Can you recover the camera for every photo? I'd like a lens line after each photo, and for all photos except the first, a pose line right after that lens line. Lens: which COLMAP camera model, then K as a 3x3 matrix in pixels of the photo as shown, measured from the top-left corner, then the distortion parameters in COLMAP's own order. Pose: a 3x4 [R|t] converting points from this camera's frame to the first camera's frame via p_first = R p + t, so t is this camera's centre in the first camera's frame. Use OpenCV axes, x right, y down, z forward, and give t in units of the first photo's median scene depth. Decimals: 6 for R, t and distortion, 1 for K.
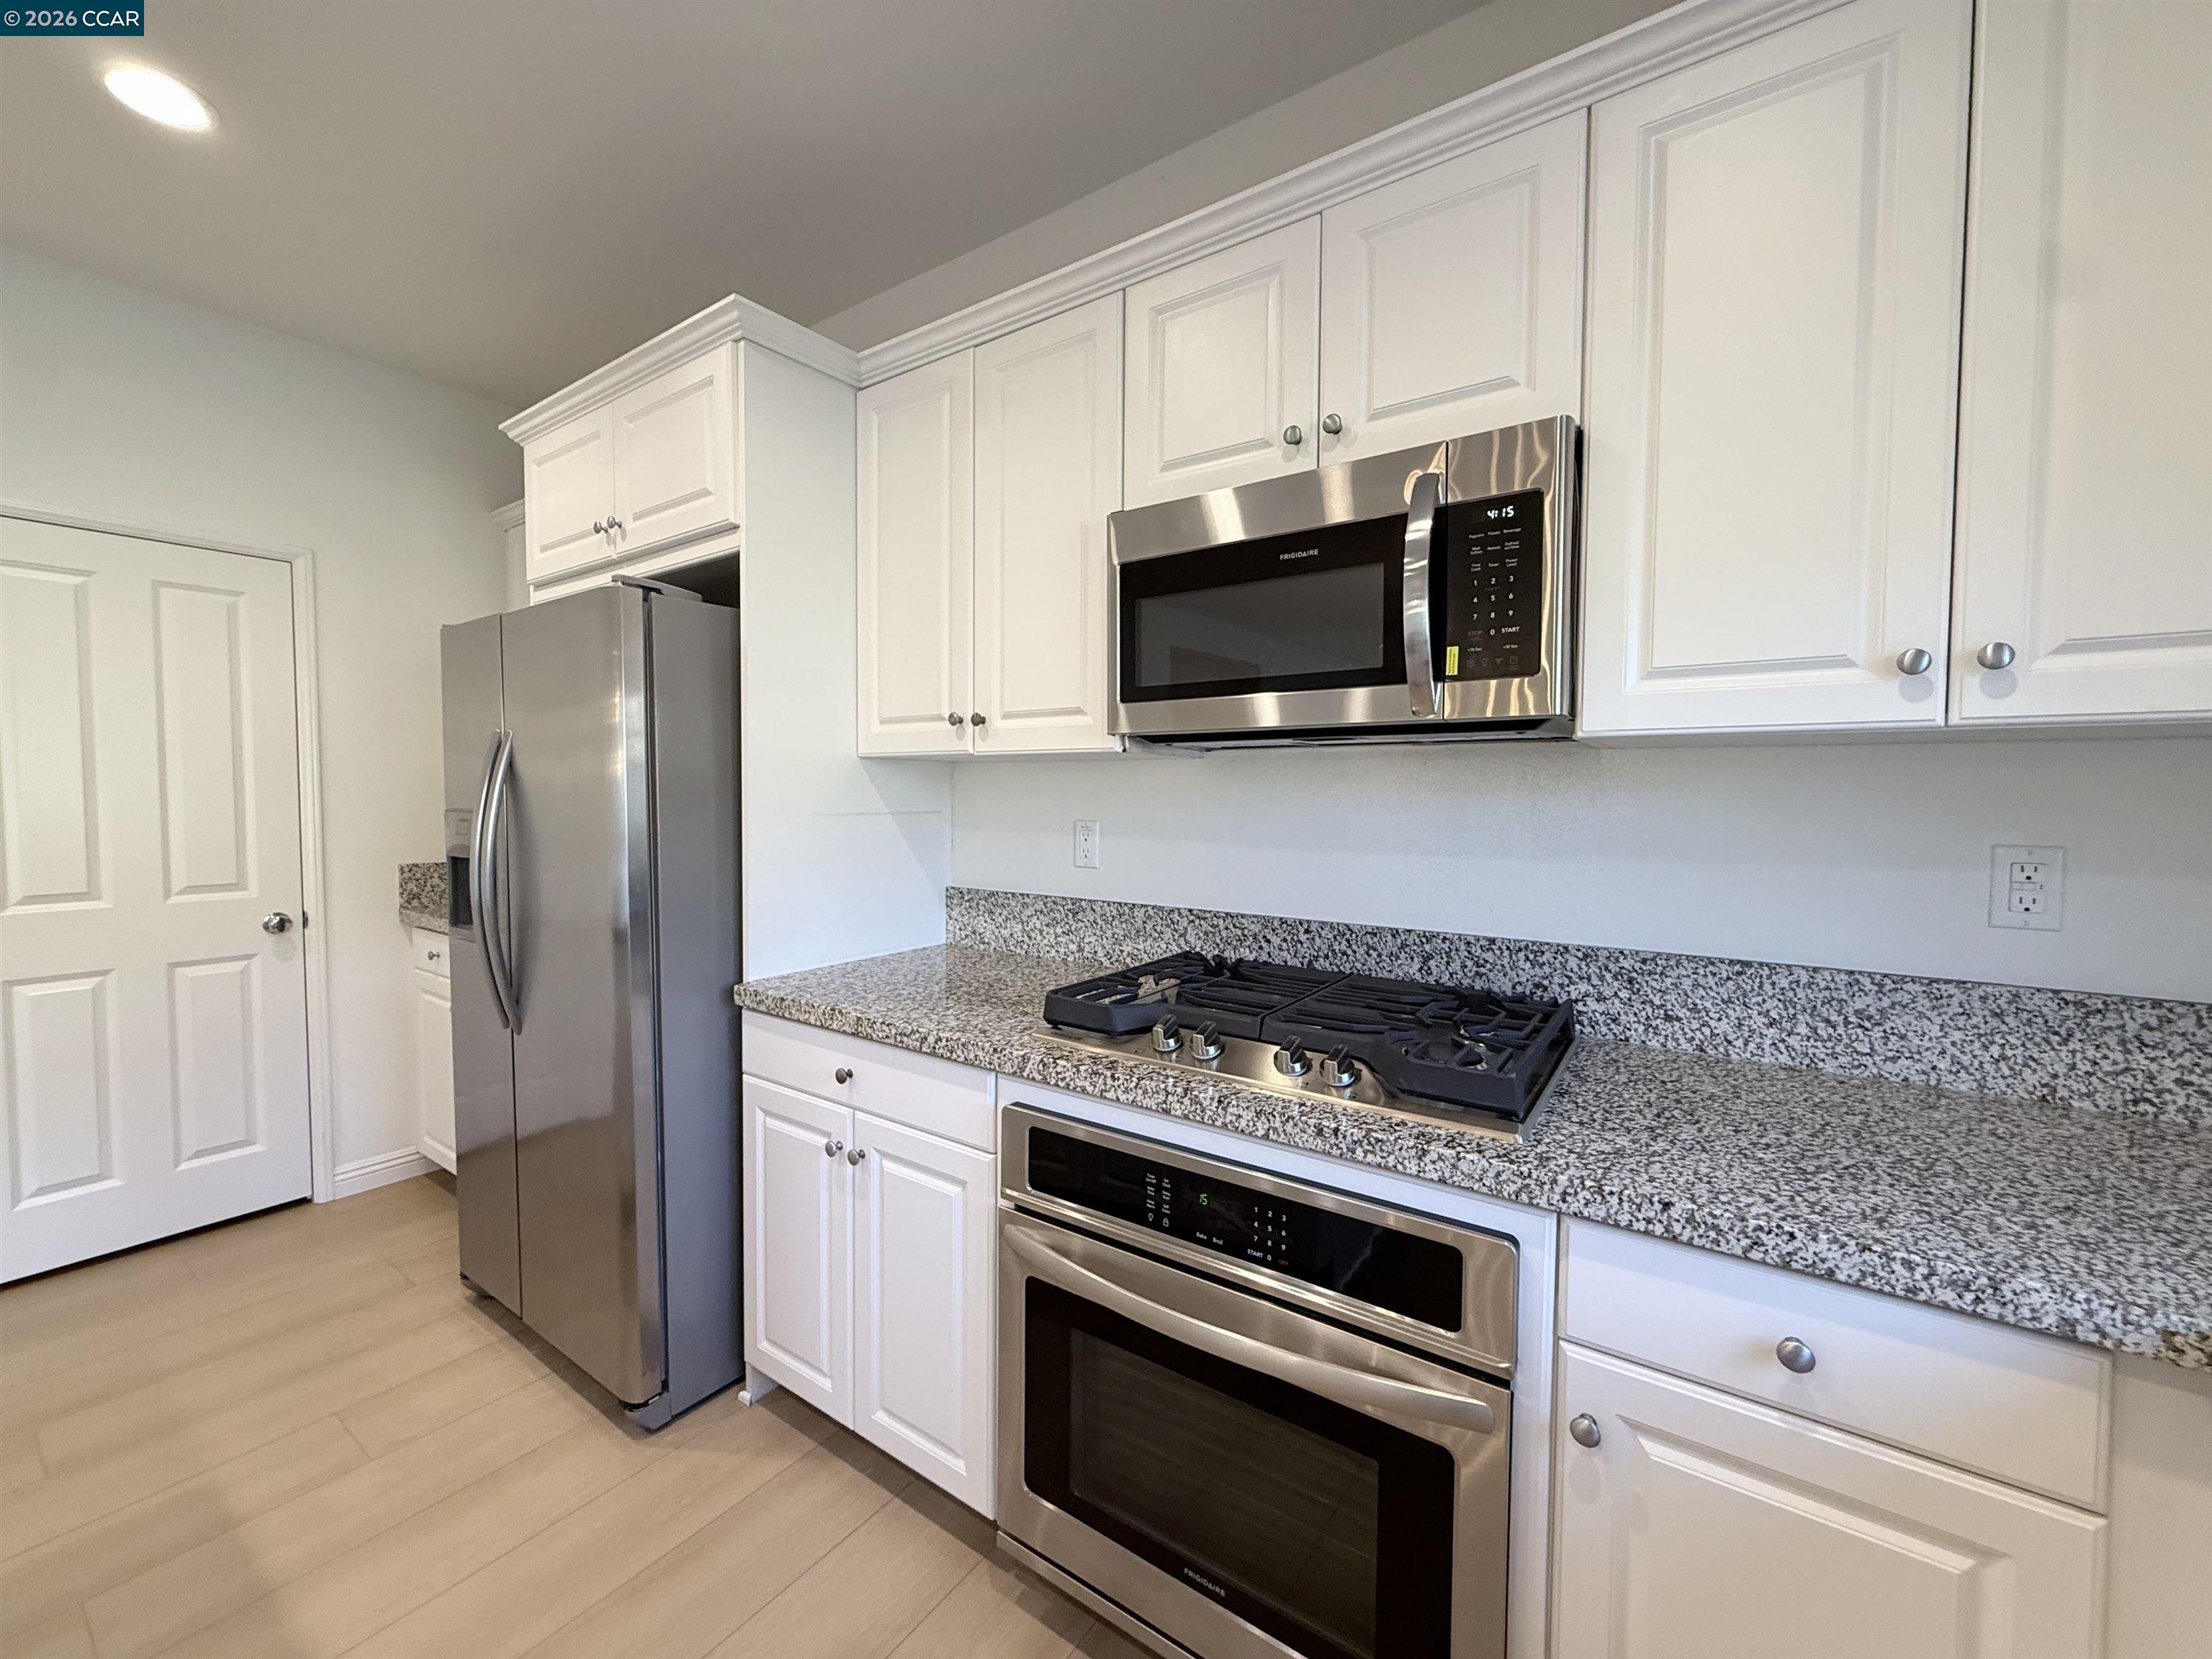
lens RADIAL K [[880.2, 0, 1099.1], [0, 880.2, 827.2], [0, 0, 1]] dist [0.001381, -0.000305]
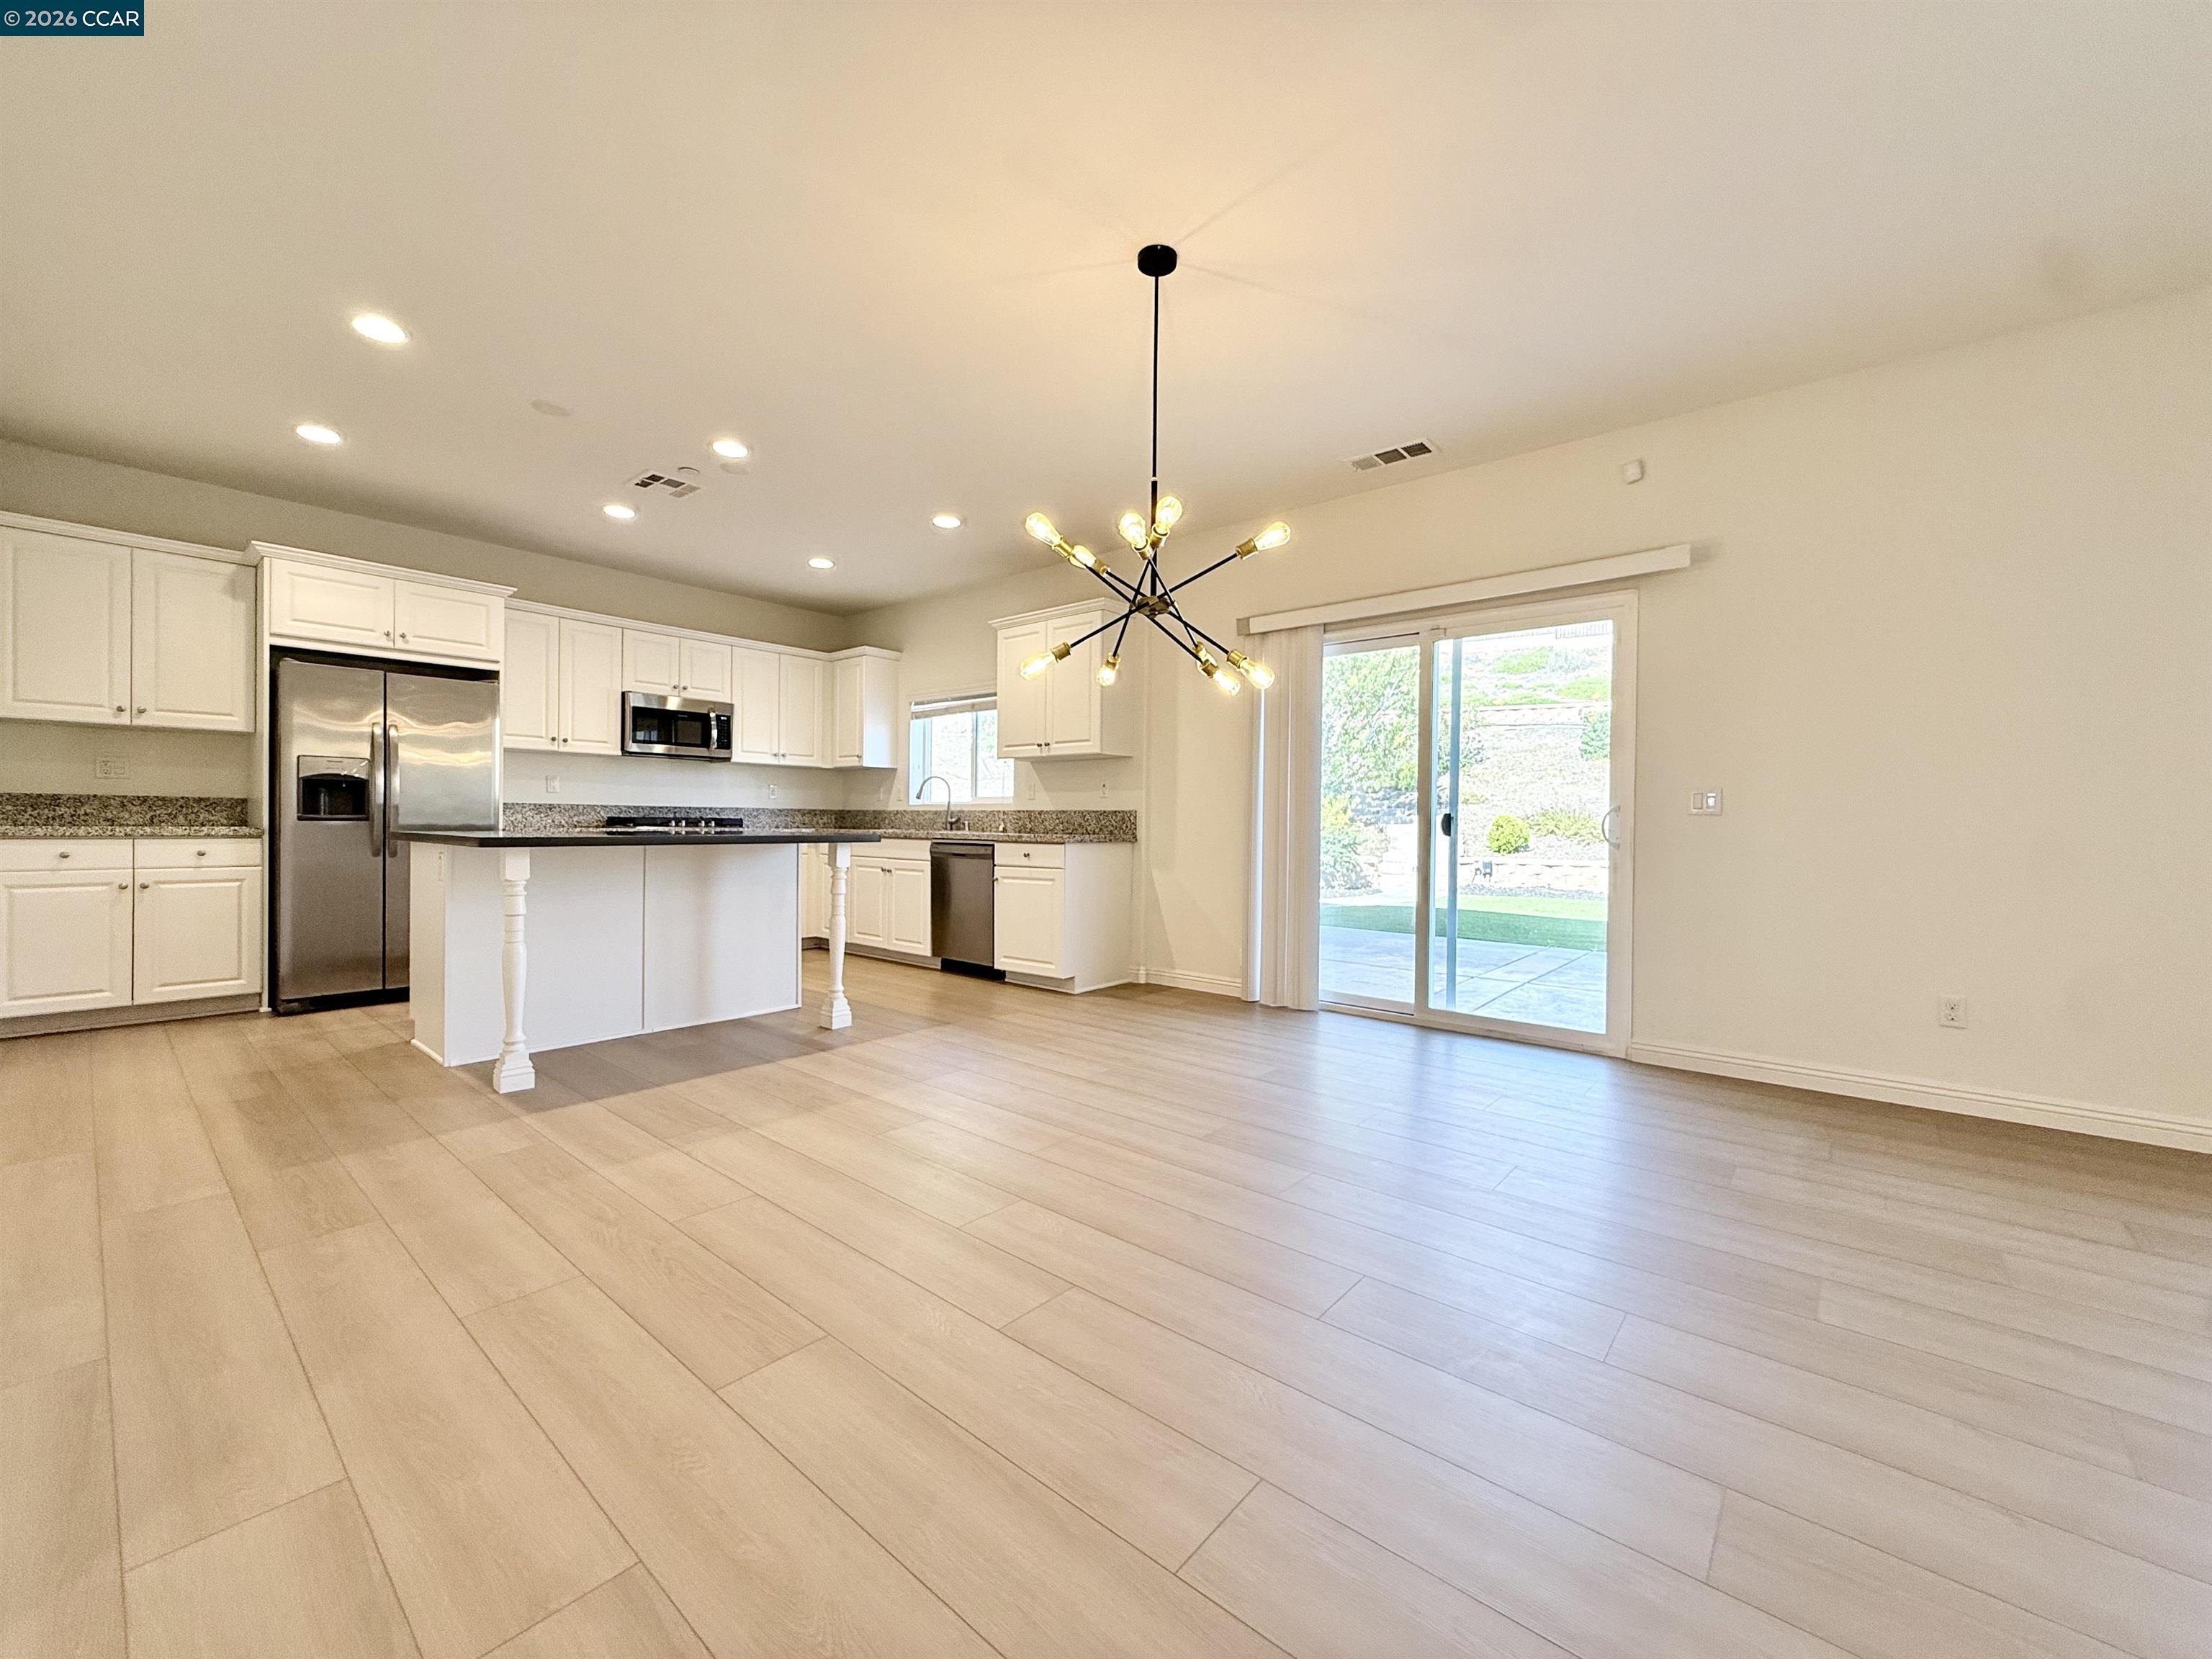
lens RADIAL K [[880.2, 0, 1099.1], [0, 880.2, 827.2], [0, 0, 1]] dist [0.001381, -0.000305]
pose [[0.094666, -0.011633, 0.995441, -4.118767], [0.027089, 0.999592, 0.009105, 0.276478], [-0.995141, 0.026103, 0.094942, -1.545423]]
